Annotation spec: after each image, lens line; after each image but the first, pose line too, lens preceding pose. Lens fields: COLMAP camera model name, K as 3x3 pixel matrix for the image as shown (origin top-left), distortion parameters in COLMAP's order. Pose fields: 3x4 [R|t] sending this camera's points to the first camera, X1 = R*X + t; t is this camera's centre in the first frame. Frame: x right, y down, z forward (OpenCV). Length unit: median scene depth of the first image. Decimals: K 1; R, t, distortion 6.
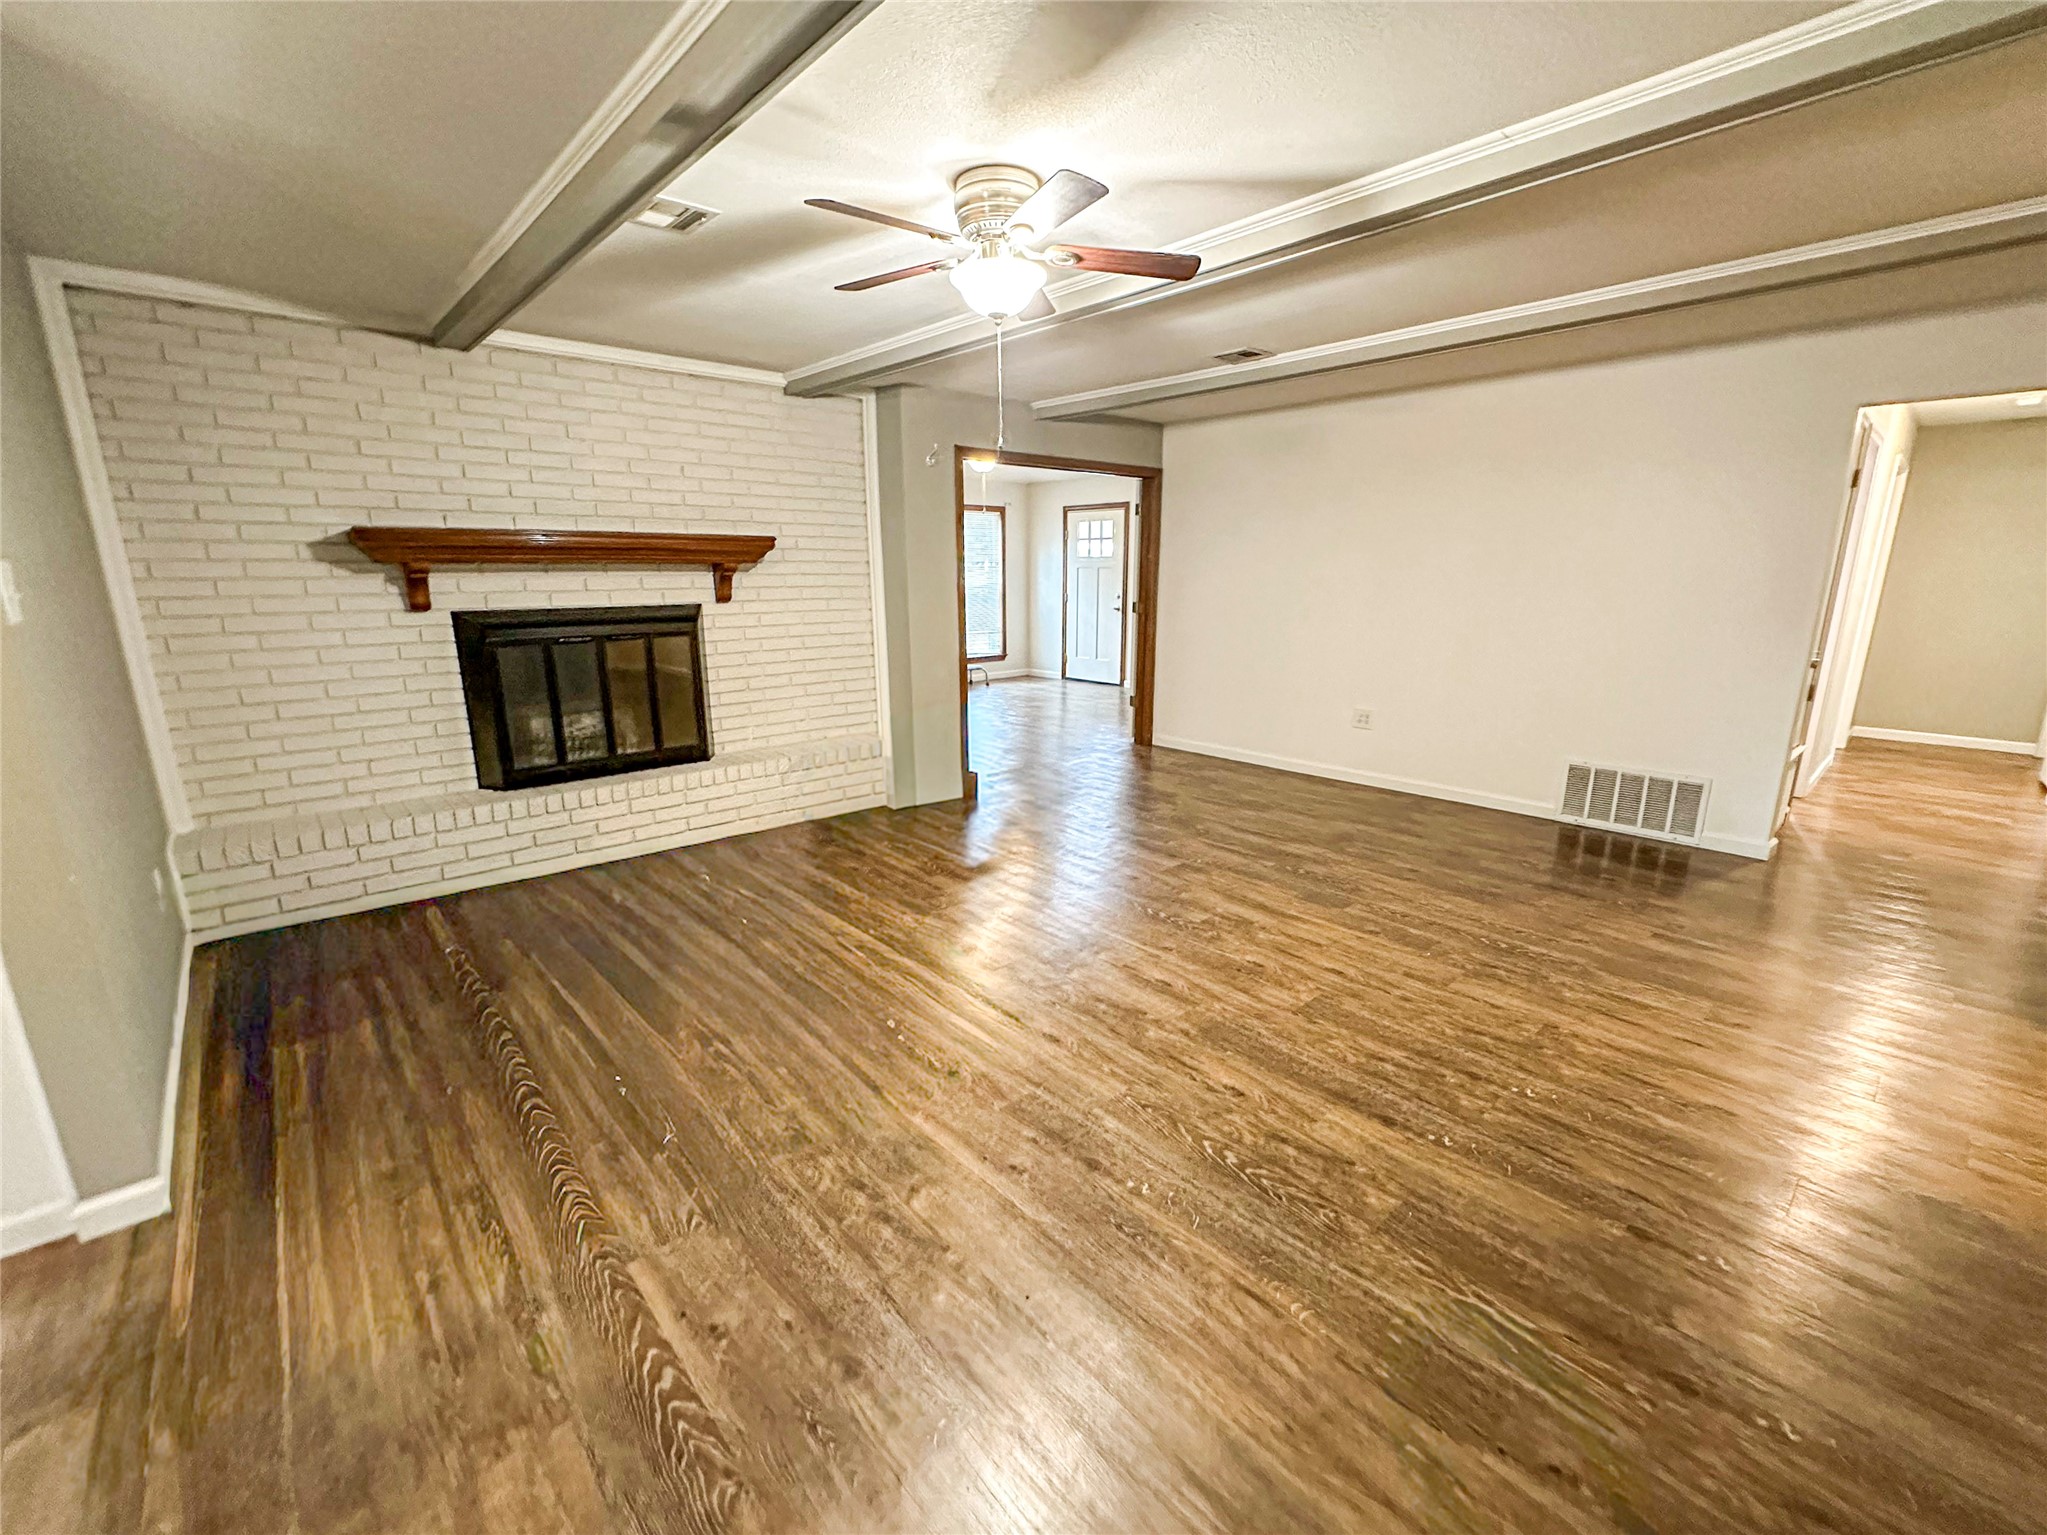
lens RADIAL K [[855.3, 0, 1027.7], [0, 855.3, 767.9], [0, 0, 1]] dist [-0.000356, -0.000094]
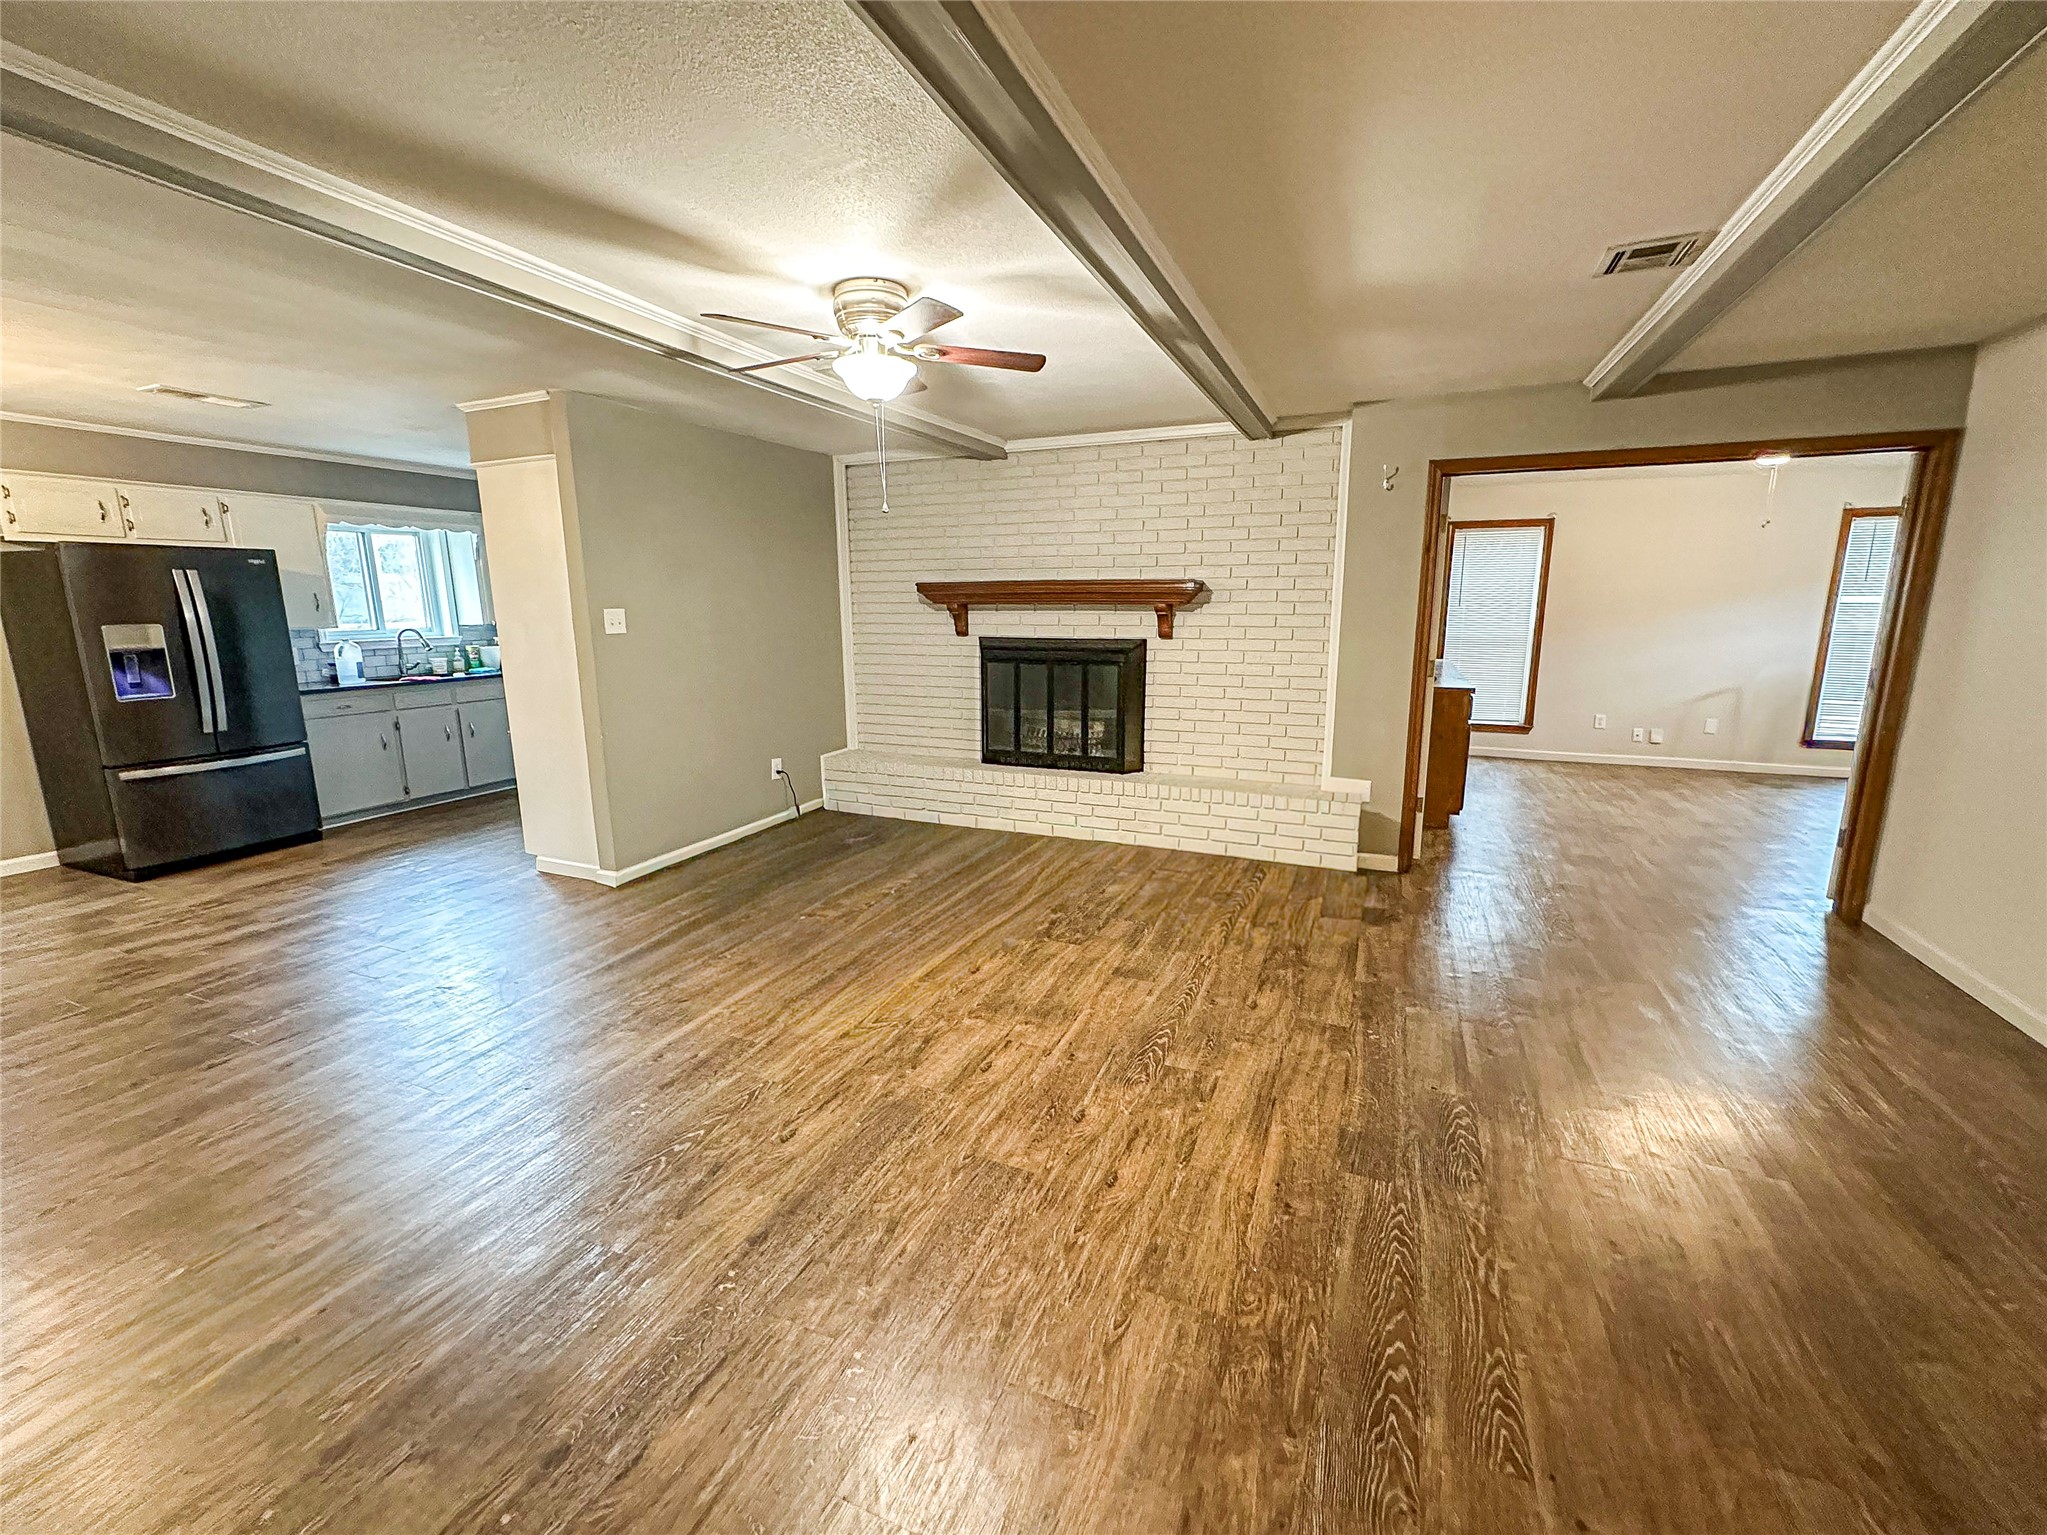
lens RADIAL K [[855.3, 0, 1027.7], [0, 855.3, 767.9], [0, 0, 1]] dist [-0.000356, -0.000094]
pose [[0.416769, 0.176420, -0.891728, 0.686762], [-0.205682, 0.973846, 0.096536, -0.116060], [0.885437, 0.143179, 0.442156, 0.431092]]
